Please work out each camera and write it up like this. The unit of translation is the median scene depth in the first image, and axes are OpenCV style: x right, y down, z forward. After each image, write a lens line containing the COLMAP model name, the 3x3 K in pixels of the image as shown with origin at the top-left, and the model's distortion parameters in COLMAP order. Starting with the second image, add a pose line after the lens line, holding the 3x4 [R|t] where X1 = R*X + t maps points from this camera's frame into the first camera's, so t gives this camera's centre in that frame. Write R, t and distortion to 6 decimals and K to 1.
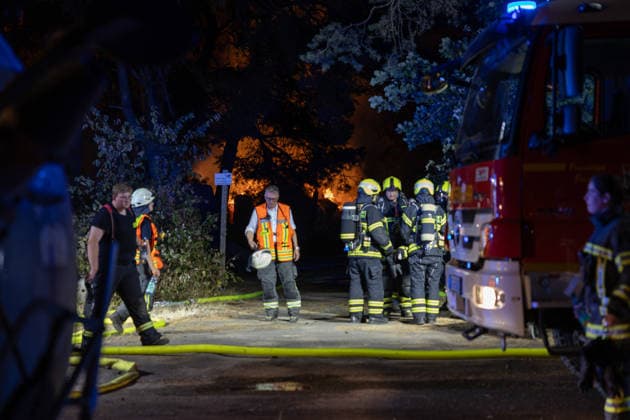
lens RADIAL K [[3997.0, 0, 315.0], [0, 3997.0, 210.0], [0, 0, 1]] dist [-1.154135, 19.627177]
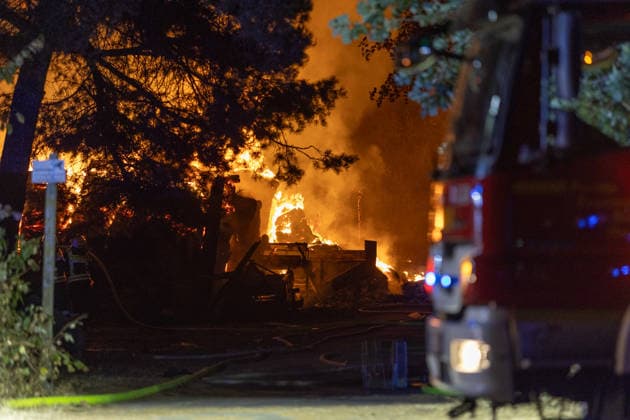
lens RADIAL K [[3864.5, 0, 315.0], [0, 3864.5, 210.0], [0, 0, 1]] dist [-0.530816, -3.907401]
pose [[0.999865, 0.002008, 0.016317, 0.001550], [-0.001854, 0.999954, -0.009418, 0.000927], [-0.016335, 0.009387, 0.999823, 0.251762]]
